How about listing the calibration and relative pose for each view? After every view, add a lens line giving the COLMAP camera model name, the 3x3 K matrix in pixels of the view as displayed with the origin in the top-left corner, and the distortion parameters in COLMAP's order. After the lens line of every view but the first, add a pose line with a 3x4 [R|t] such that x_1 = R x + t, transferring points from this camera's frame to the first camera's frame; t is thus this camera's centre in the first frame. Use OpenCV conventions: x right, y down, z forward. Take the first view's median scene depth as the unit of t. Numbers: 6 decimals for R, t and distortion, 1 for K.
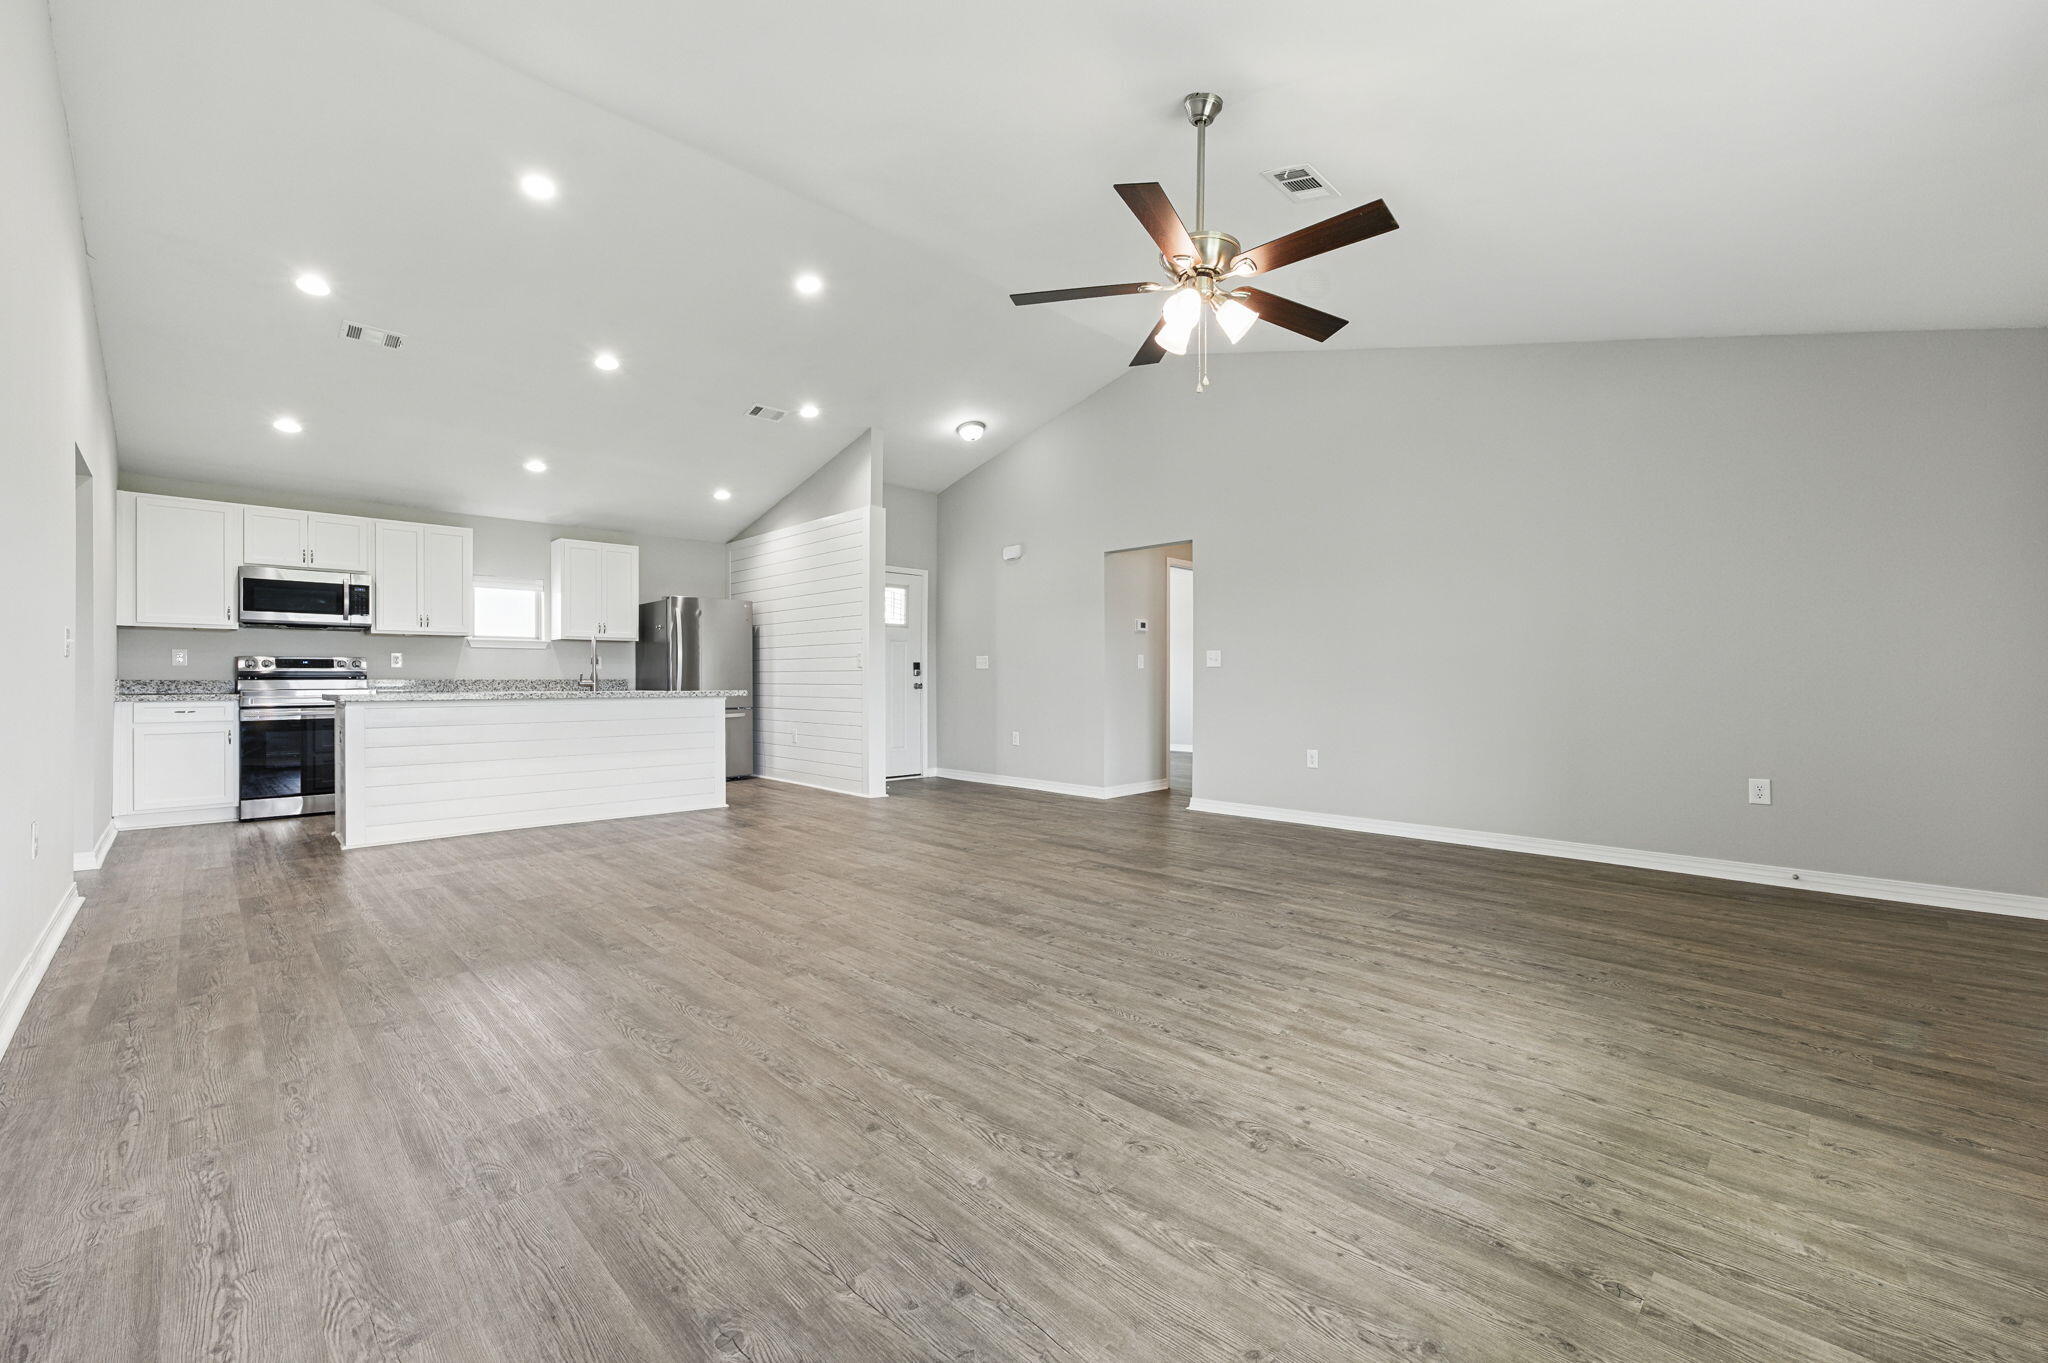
lens RADIAL K [[790.6, 0, 1030.3], [0, 790.6, 675.9], [0, 0, 1]] dist [-0.000768, -0.003268]
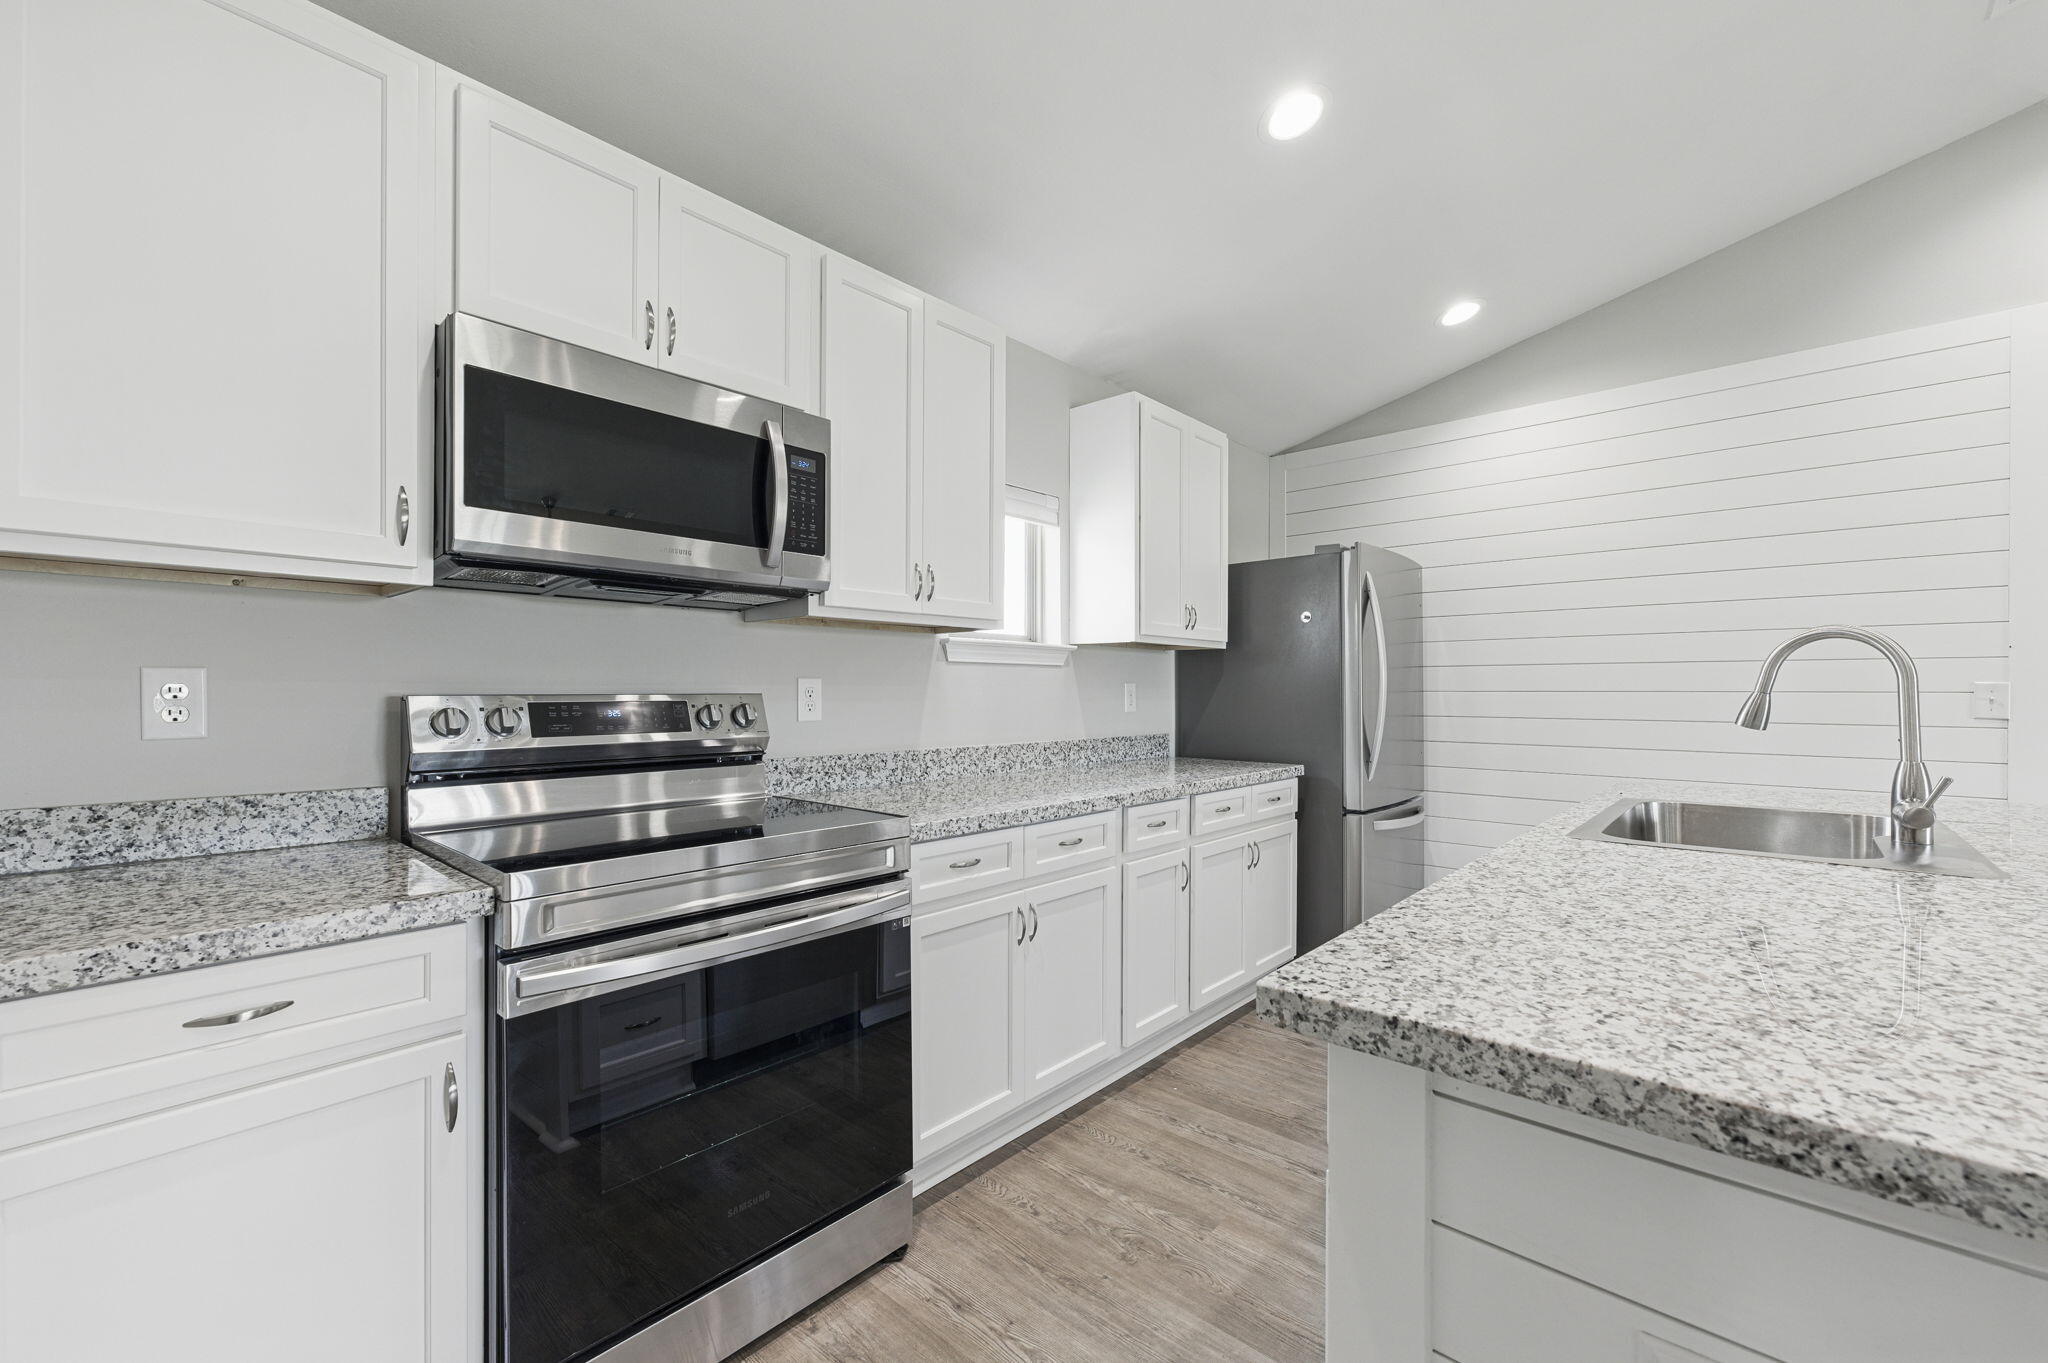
lens RADIAL K [[831.4, 0, 1024.1], [0, 831.4, 675.5], [0, 0, 1]] dist [0.009419, 0.000069]
pose [[0.999949, 0.005808, 0.008222, -0.660649], [-0.005657, 0.999818, -0.018221, -0.022399], [-0.008326, 0.018174, 0.999800, 0.593709]]
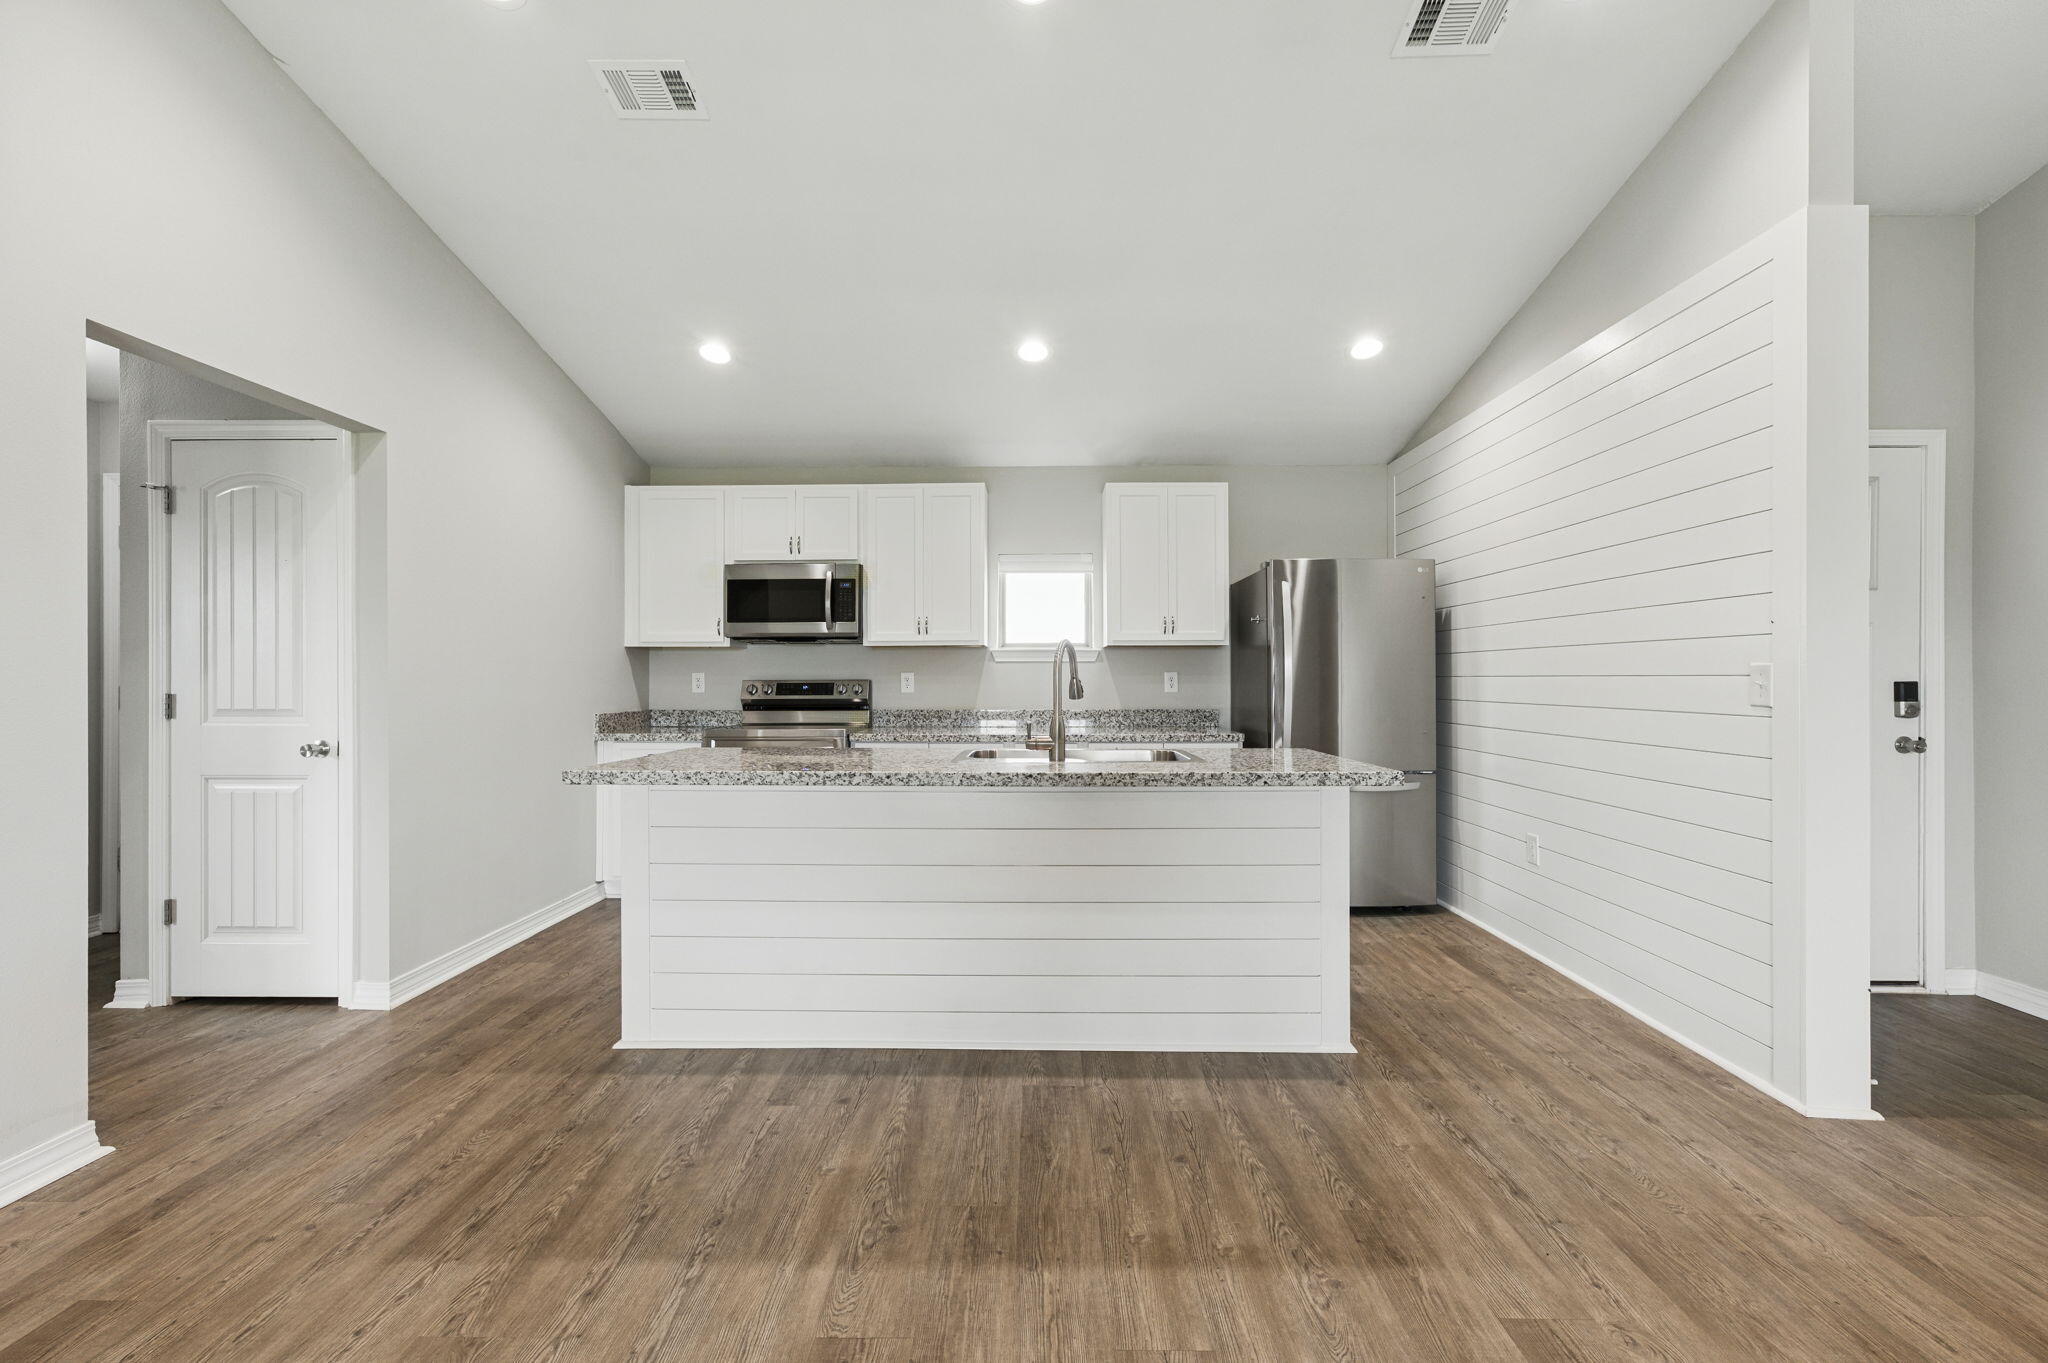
lens RADIAL K [[831.4, 0, 1024.1], [0, 831.4, 675.5], [0, 0, 1]] dist [0.009419, 0.000069]
pose [[0.683553, -0.001998, -0.729898, -0.166696], [0.000642, 0.999998, -0.002136, -0.022835], [0.729901, 0.000991, 0.683553, 0.518495]]
